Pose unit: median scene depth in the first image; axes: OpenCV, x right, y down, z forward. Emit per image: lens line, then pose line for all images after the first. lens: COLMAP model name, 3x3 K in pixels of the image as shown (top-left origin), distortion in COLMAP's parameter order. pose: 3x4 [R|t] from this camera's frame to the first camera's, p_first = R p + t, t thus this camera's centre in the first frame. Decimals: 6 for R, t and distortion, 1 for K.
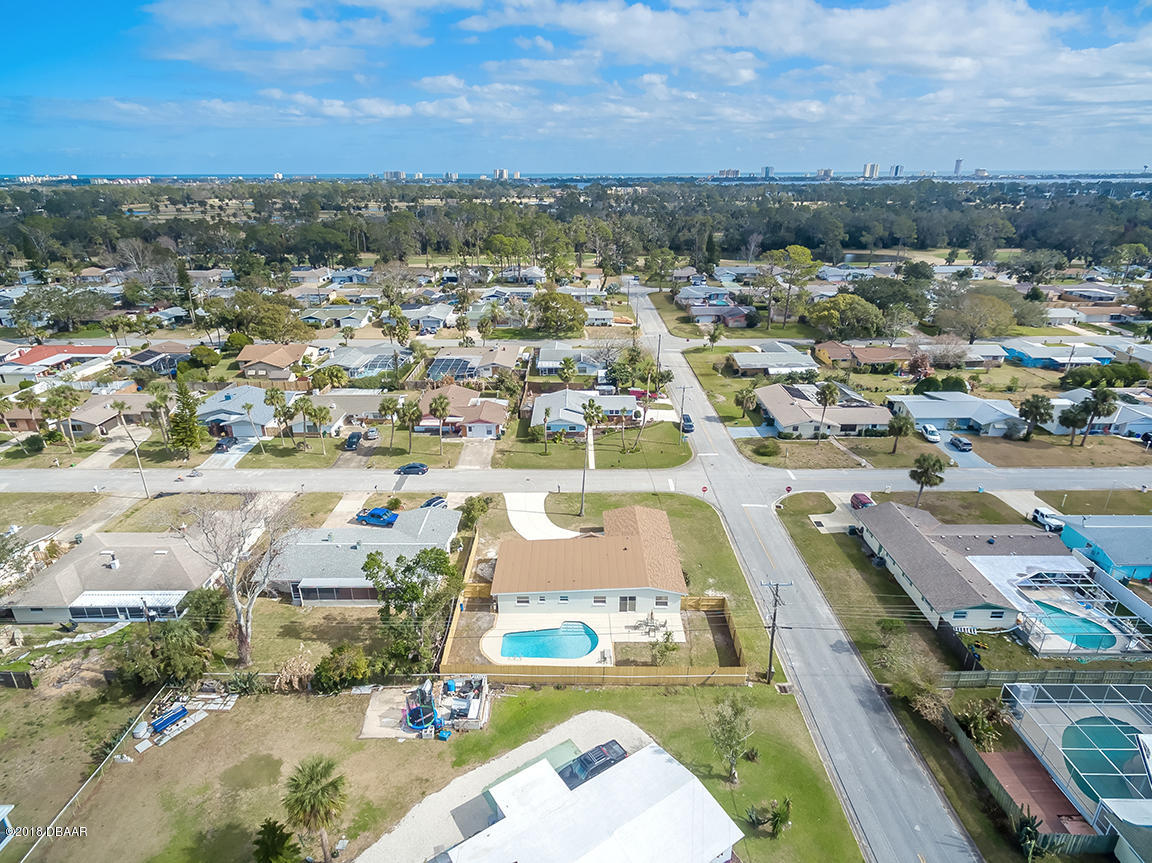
lens RADIAL K [[651.1, 0, 572.8], [0, 651.1, 433.0], [0, 0, 1]] dist [0.007081, 0.000482]
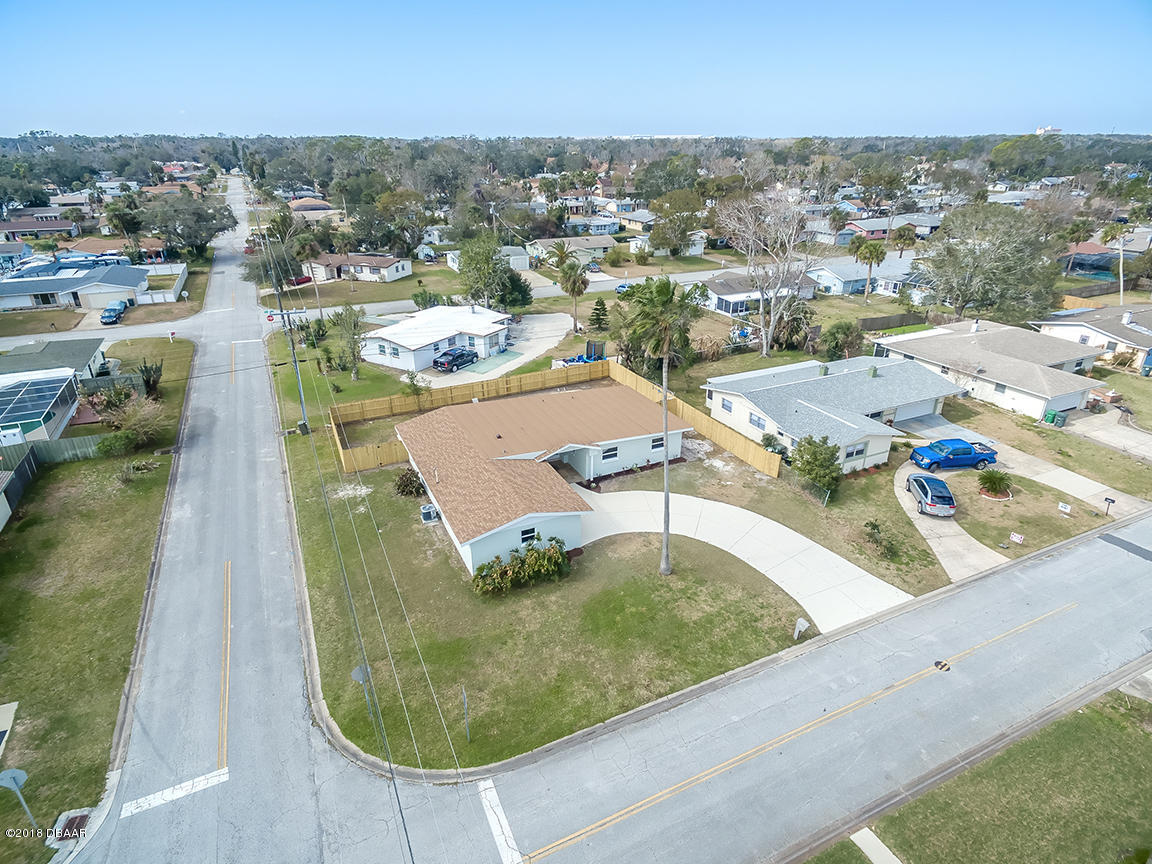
lens RADIAL K [[651.1, 0, 572.8], [0, 651.1, 433.5], [0, 0, 1]] dist [0.007081, 0.000482]
pose [[-0.902961, 0.180507, -0.389973, 0.186166], [-0.152481, 0.713859, 0.683487, -0.187506], [0.401760, 0.676625, -0.617063, 1.013537]]
